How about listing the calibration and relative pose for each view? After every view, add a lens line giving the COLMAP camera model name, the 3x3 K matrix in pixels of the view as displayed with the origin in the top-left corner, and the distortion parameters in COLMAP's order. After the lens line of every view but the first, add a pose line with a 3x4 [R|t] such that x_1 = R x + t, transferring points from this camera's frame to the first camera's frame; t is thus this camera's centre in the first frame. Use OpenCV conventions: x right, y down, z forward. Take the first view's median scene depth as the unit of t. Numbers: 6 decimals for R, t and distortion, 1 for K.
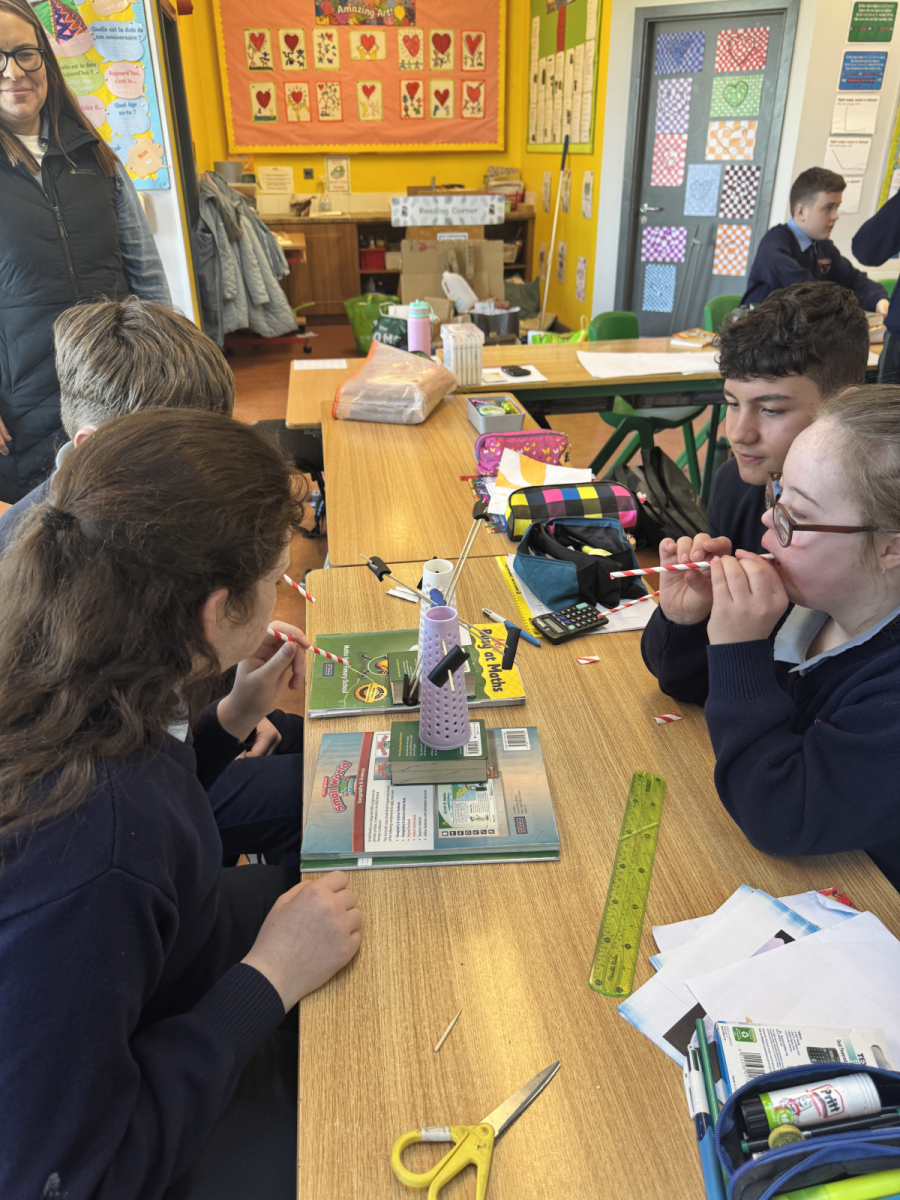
lens RADIAL K [[850.1, 0, 445.4], [0, 850.1, 600.2], [0, 0, 1]] dist [0.005362, -0.008709]
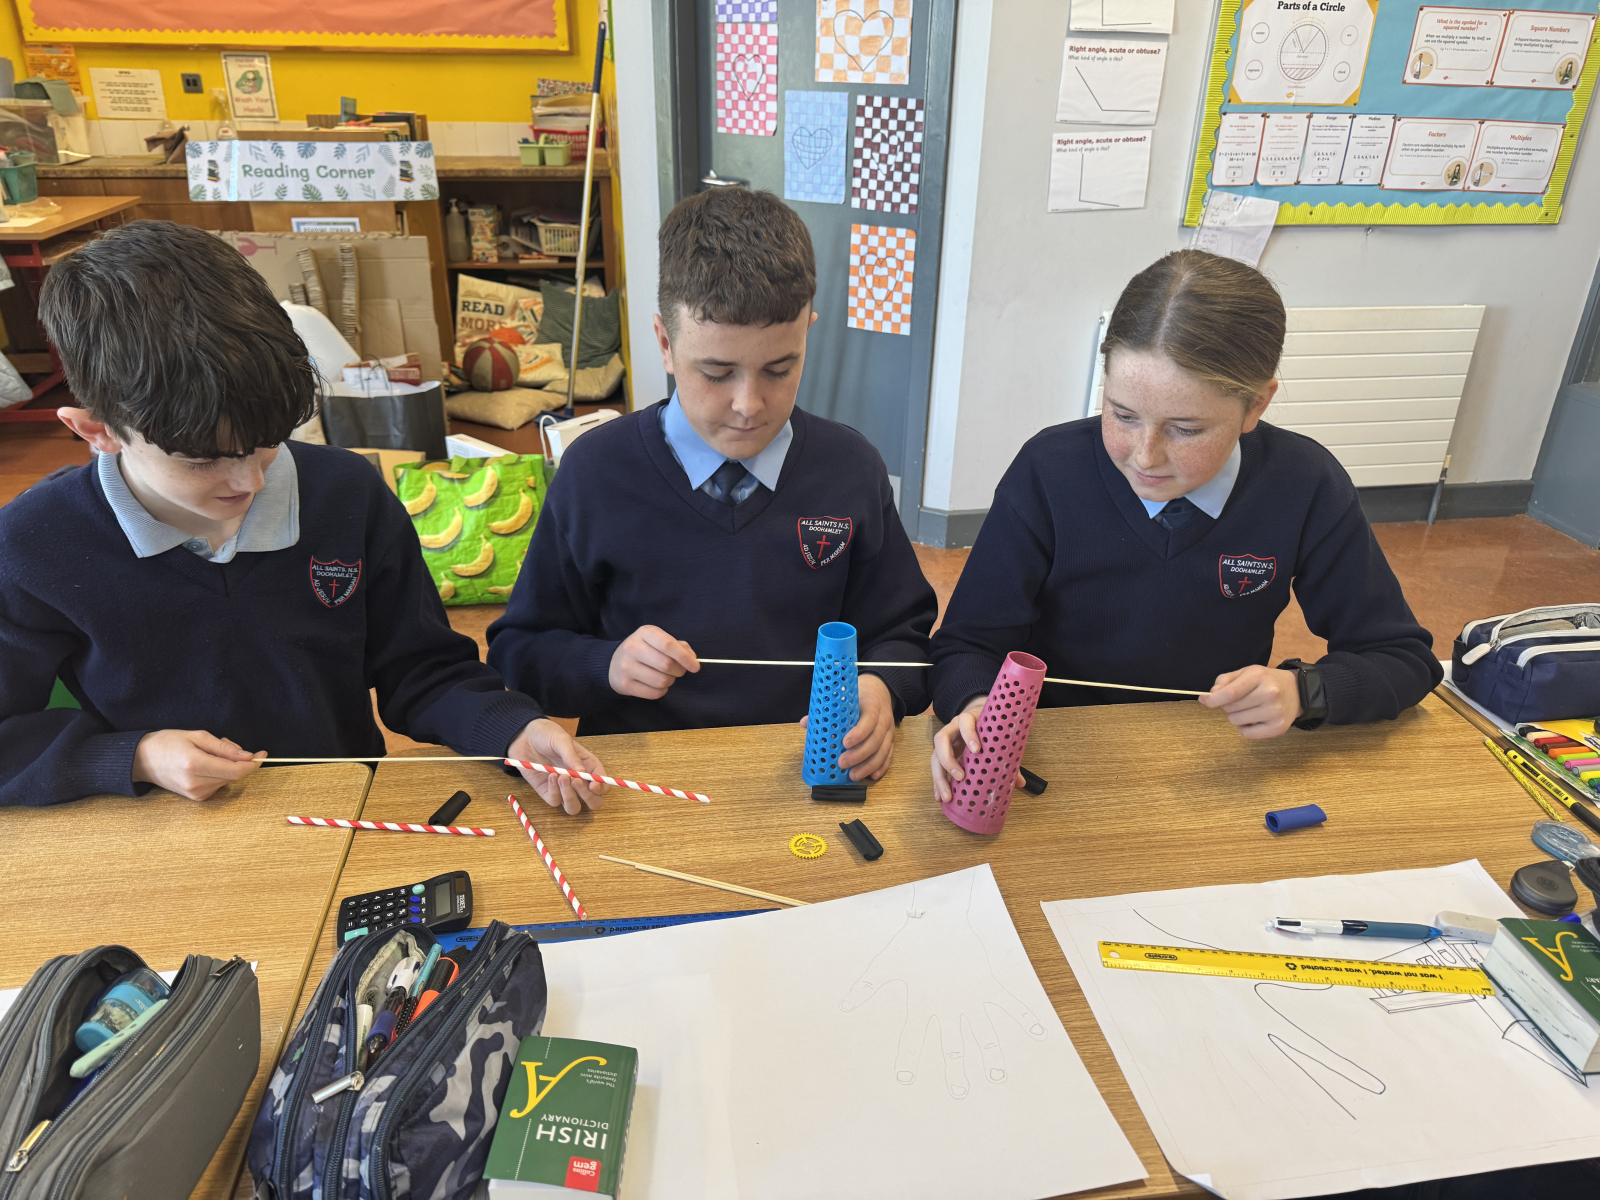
lens RADIAL K [[1133.5, 0, 802.1], [0, 1133.5, 591.5], [0, 0, 1]] dist [0.005362, -0.008709]
pose [[0.999692, 0.022590, 0.010247, 0.291604], [-0.022142, 0.998875, -0.041936, -0.219495], [-0.011183, 0.041696, 0.999068, 0.405976]]
